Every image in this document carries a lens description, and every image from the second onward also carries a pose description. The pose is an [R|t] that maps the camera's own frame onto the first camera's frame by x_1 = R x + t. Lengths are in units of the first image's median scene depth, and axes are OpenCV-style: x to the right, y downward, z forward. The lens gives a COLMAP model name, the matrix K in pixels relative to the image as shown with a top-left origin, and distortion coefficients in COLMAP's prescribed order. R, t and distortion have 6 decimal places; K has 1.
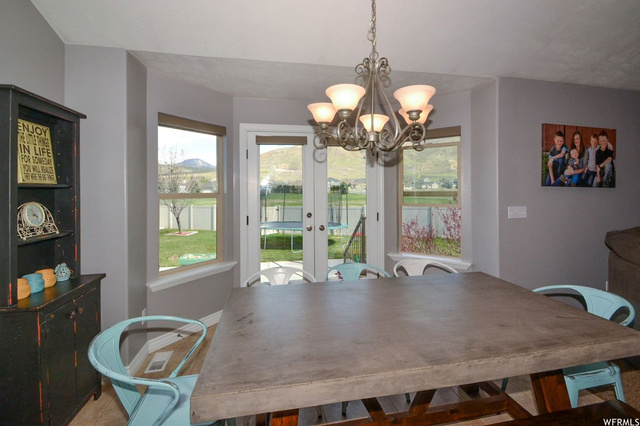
lens RADIAL K [[284.6, 0, 325.6], [0, 284.6, 188.8], [0, 0, 1]] dist [-0.014066, -0.005159]
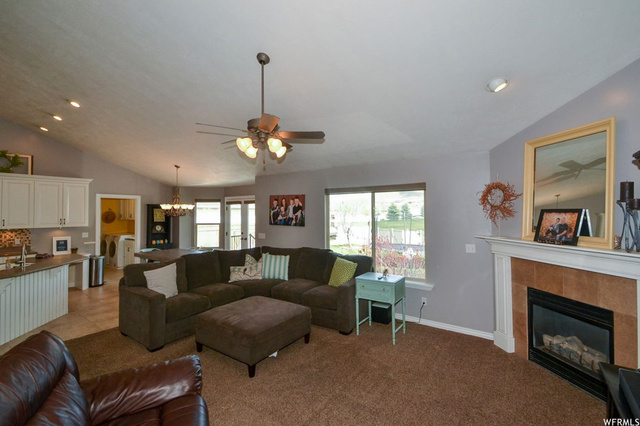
lens RADIAL K [[284.6, 0, 319.6], [0, 284.6, 206.5], [0, 0, 1]] dist [-0.014066, -0.005159]
pose [[0.688189, -0.013713, -0.725402, 2.542472], [0.002195, 0.999856, -0.016819, -0.107671], [0.725528, 0.009982, 0.688120, -0.208334]]
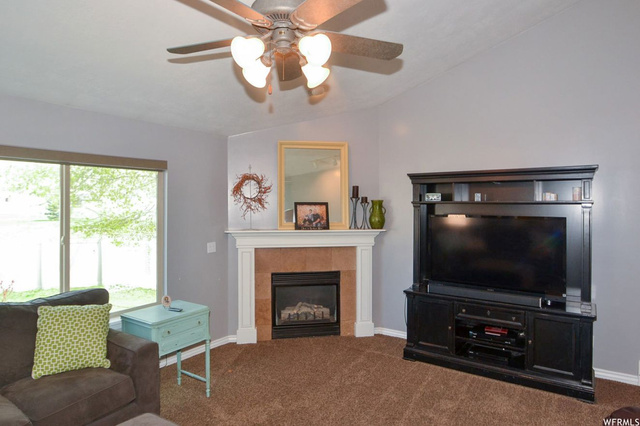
lens RADIAL K [[389.0, 0, 318.2], [0, 389.0, 206.2], [0, 0, 1]] dist [-0.015393, -0.000868]
pose [[0.719309, 0.003201, 0.694683, 1.286486], [-0.006905, 0.999973, 0.002542, -0.101085], [-0.694656, -0.006625, 0.719311, -0.184645]]
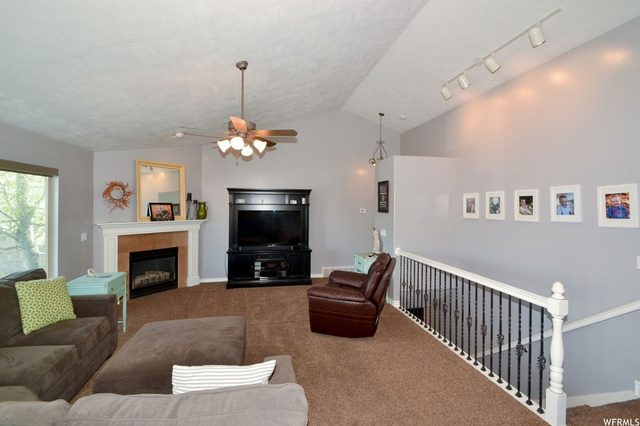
lens RADIAL K [[284.6, 0, 323.8], [0, 284.6, 204.3], [0, 0, 1]] dist [-0.014066, -0.005159]
pose [[-0.018942, 0.010723, 0.999763, 0.571564], [-0.010866, 0.999881, -0.010931, -0.095532], [-0.999762, -0.011071, -0.018823, 0.010969]]
